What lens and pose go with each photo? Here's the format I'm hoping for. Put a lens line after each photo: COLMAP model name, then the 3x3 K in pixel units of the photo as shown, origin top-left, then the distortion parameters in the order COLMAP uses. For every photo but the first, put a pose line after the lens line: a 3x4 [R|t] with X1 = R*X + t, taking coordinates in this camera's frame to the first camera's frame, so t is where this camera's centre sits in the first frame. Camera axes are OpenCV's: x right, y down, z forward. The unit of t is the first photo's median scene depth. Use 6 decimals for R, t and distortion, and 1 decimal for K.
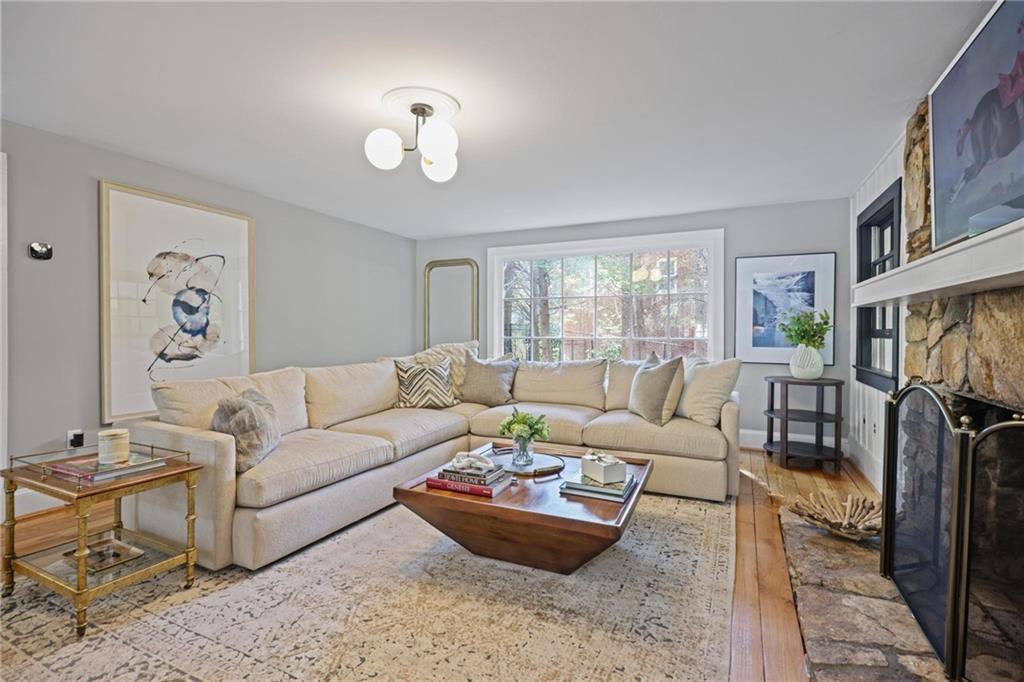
lens RADIAL K [[482.7, 0, 510.3], [0, 482.7, 337.1], [0, 0, 1]] dist [-0.002574, -0.000410]
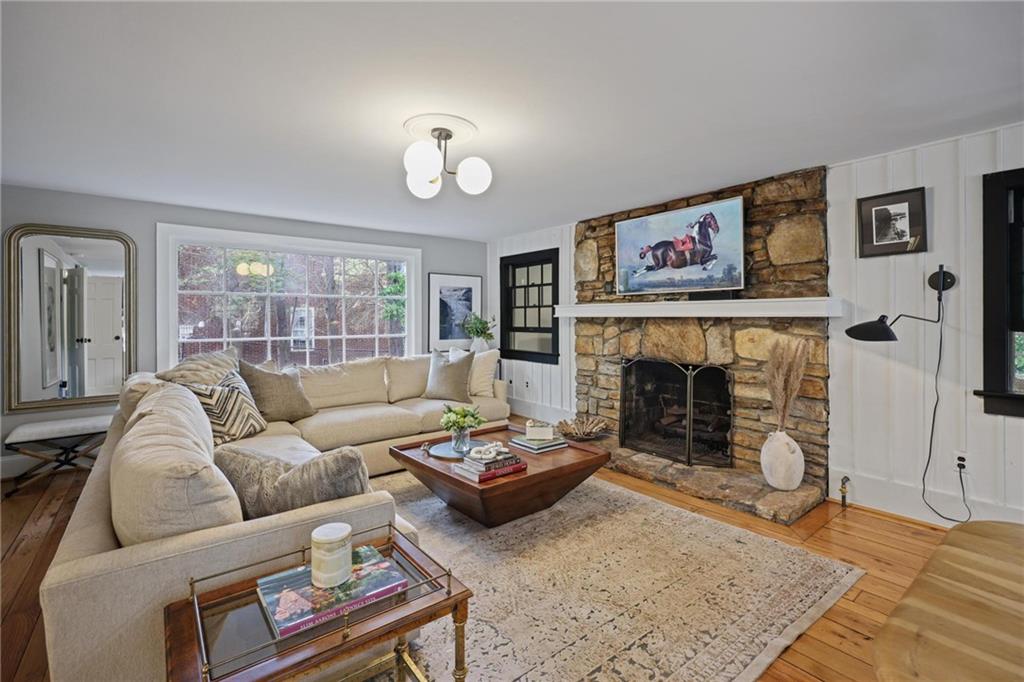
lens RADIAL K [[457.1, 0, 523.0], [0, 457.1, 320.8], [0, 0, 1]] dist [-0.005324, -0.000261]
pose [[0.433881, -0.008861, 0.900927, -1.116018], [0.012685, 0.999913, 0.003725, -0.070557], [-0.900881, 0.009811, 0.433956, 0.458278]]
